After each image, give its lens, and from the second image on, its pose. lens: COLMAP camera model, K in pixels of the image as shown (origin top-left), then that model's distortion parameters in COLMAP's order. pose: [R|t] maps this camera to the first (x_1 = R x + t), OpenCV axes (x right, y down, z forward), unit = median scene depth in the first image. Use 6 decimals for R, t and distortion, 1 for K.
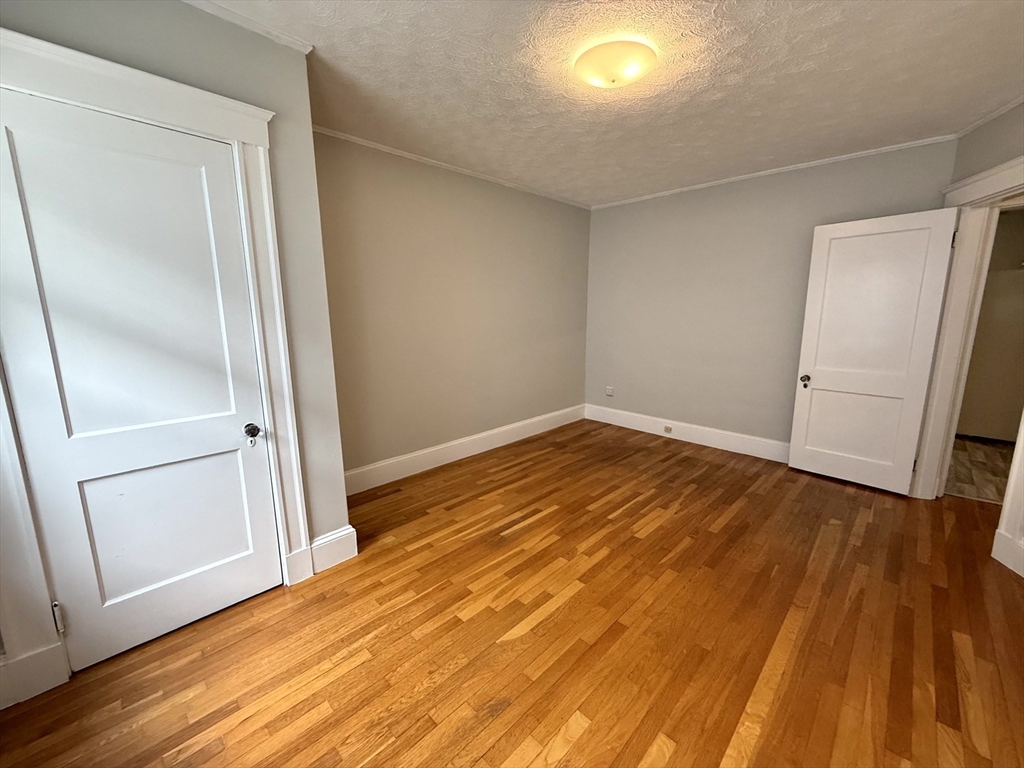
lens RADIAL K [[409.1, 0, 516.5], [0, 409.1, 385.8], [0, 0, 1]] dist [-0.000598, 0.000203]
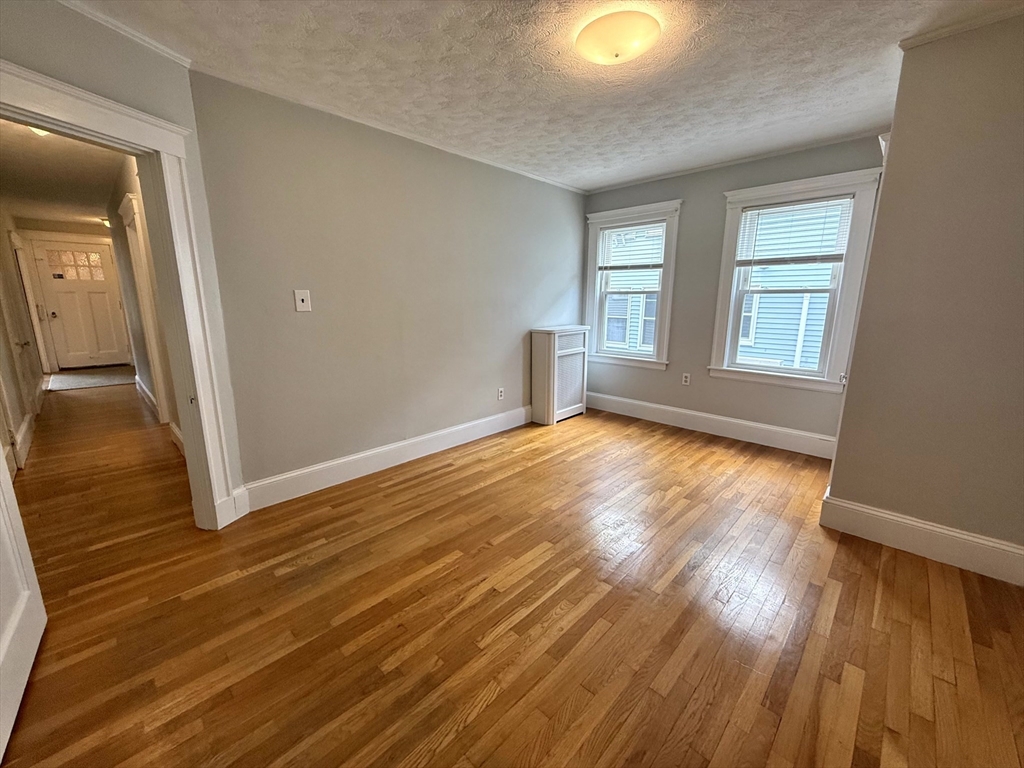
lens RADIAL K [[409.1, 0, 516.8], [0, 409.1, 385.1], [0, 0, 1]] dist [-0.000598, 0.000203]
pose [[-0.999933, 0.004963, -0.010412, 0.310239], [0.000708, 0.927387, 0.374103, -0.244668], [0.011513, 0.374071, -0.927329, 1.406802]]
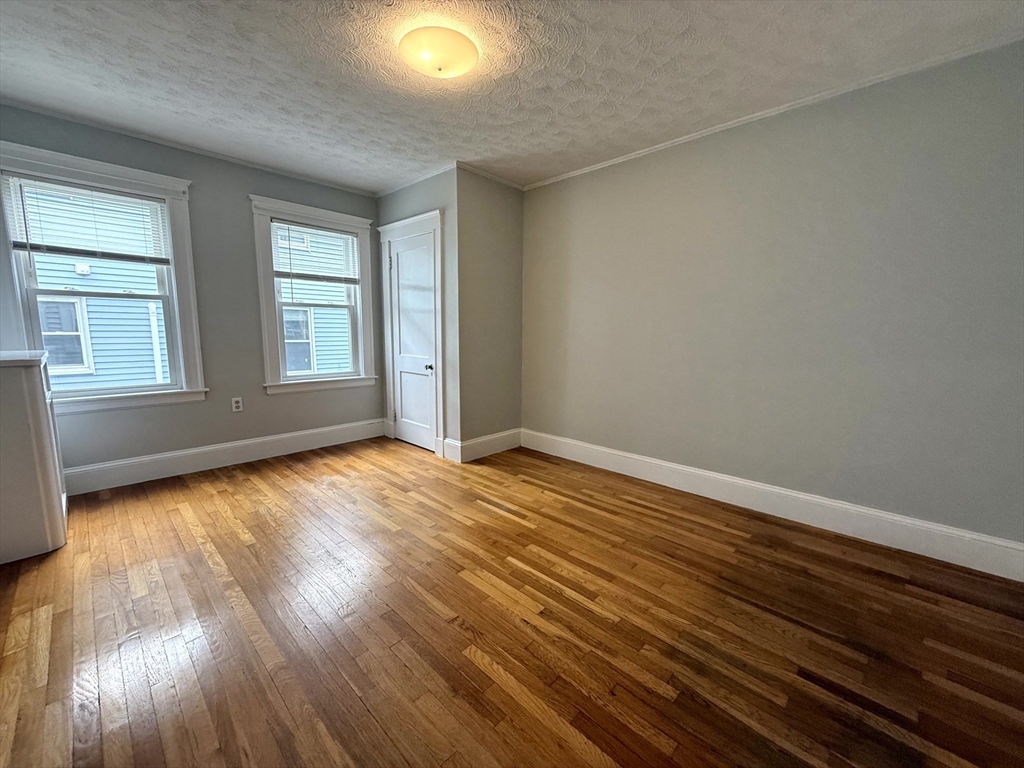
lens RADIAL K [[409.1, 0, 506.2], [0, 409.1, 386.9], [0, 0, 1]] dist [-0.000598, 0.000203]
pose [[0.004289, 0.146984, -0.989130, 0.863472], [-0.188878, 0.971454, 0.143538, -0.100864], [0.981991, 0.186209, 0.031928, 0.814418]]
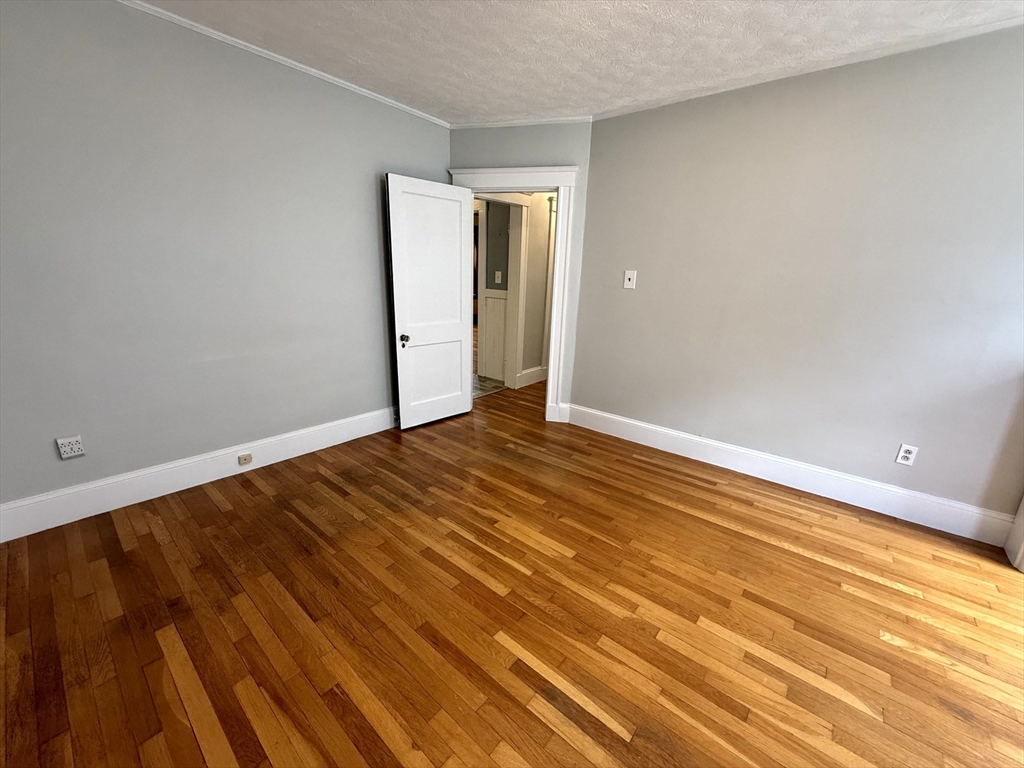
lens RADIAL K [[409.1, 0, 507.3], [0, 409.1, 385.5], [0, 0, 1]] dist [-0.000598, 0.000203]
pose [[-0.070729, -0.264787, 0.961710, -0.319366], [0.147307, 0.950781, 0.272611, -0.158756], [-0.986559, 0.160948, -0.028243, 0.901956]]
